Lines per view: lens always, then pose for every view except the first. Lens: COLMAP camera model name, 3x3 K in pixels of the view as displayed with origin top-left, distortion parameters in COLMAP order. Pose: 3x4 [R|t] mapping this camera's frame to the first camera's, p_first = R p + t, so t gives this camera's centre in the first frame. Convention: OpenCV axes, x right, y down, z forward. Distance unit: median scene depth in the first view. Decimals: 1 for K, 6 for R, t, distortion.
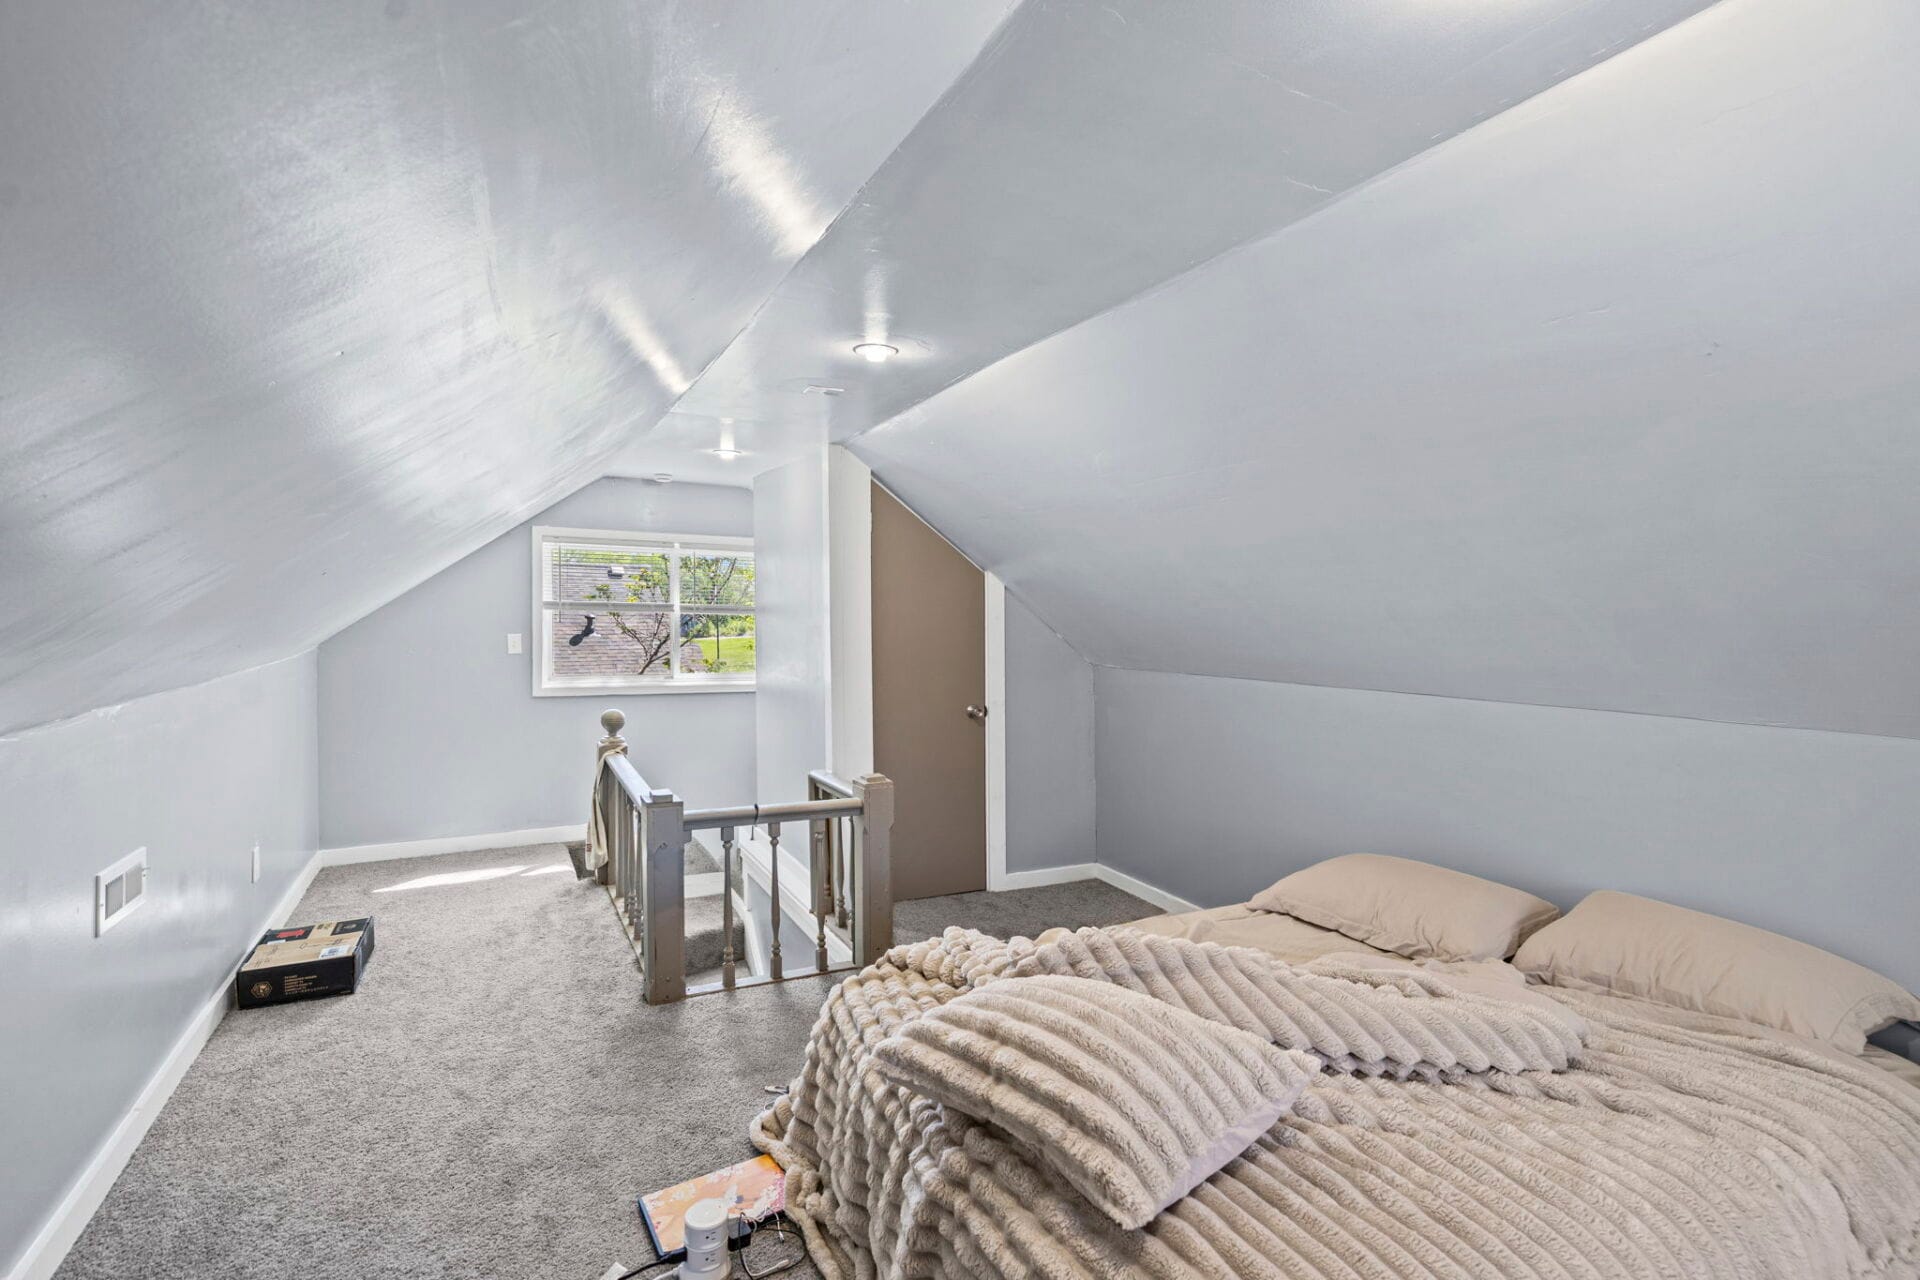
lens RADIAL K [[875.5, 0, 961.6], [0, 875.5, 623.7], [0, 0, 1]] dist [-0.004617, -0.000378]
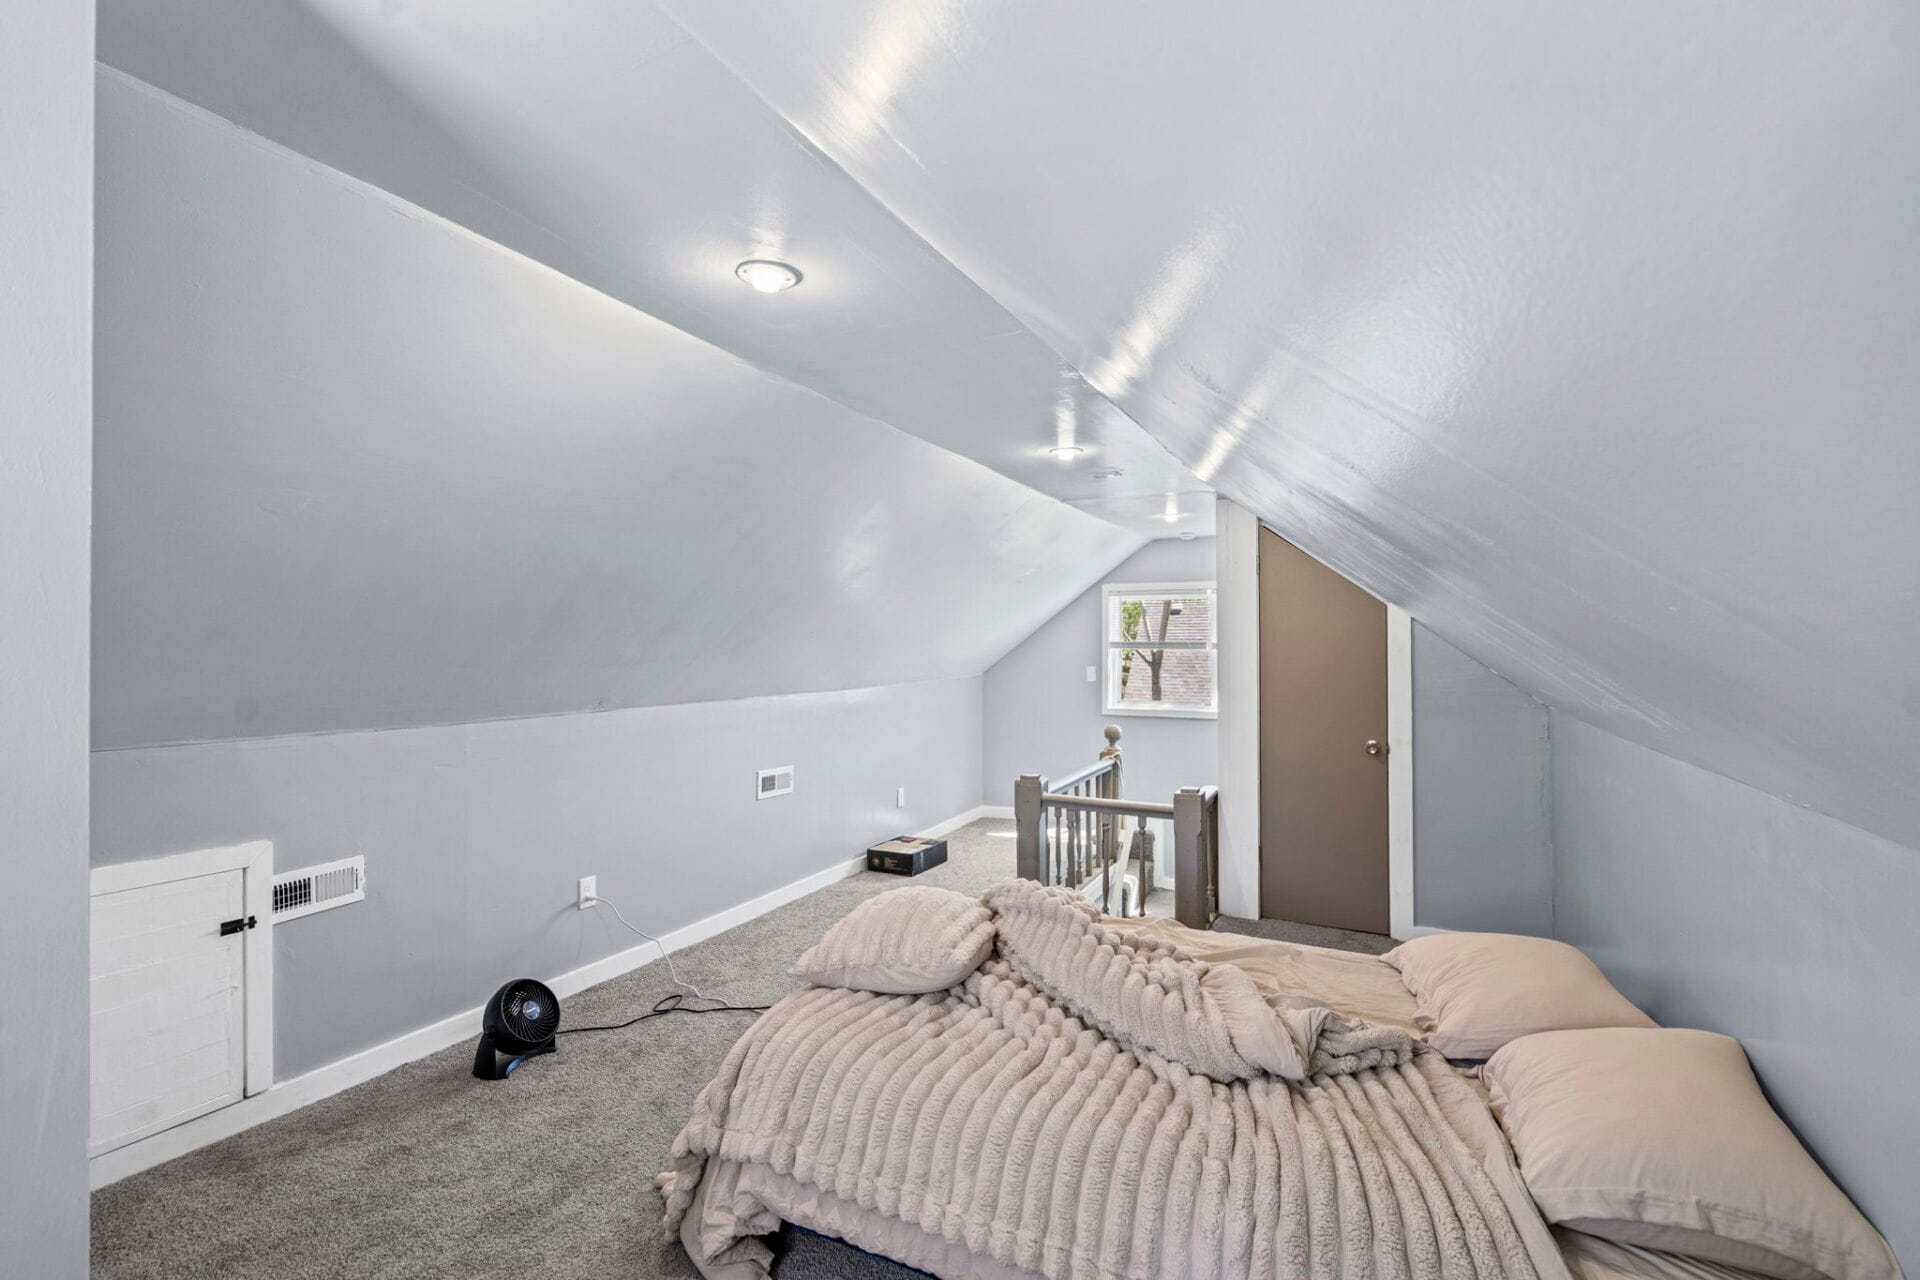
lens RADIAL K [[887.1, 0, 960.0], [0, 887.1, 640.0], [0, 0, 1]] dist [-0.073254, -0.000079]
pose [[0.554652, -0.021958, -0.831792, 0.575427], [0.001425, 0.999675, -0.025440, 0.005540], [0.832081, 0.012925, 0.554504, 0.086980]]
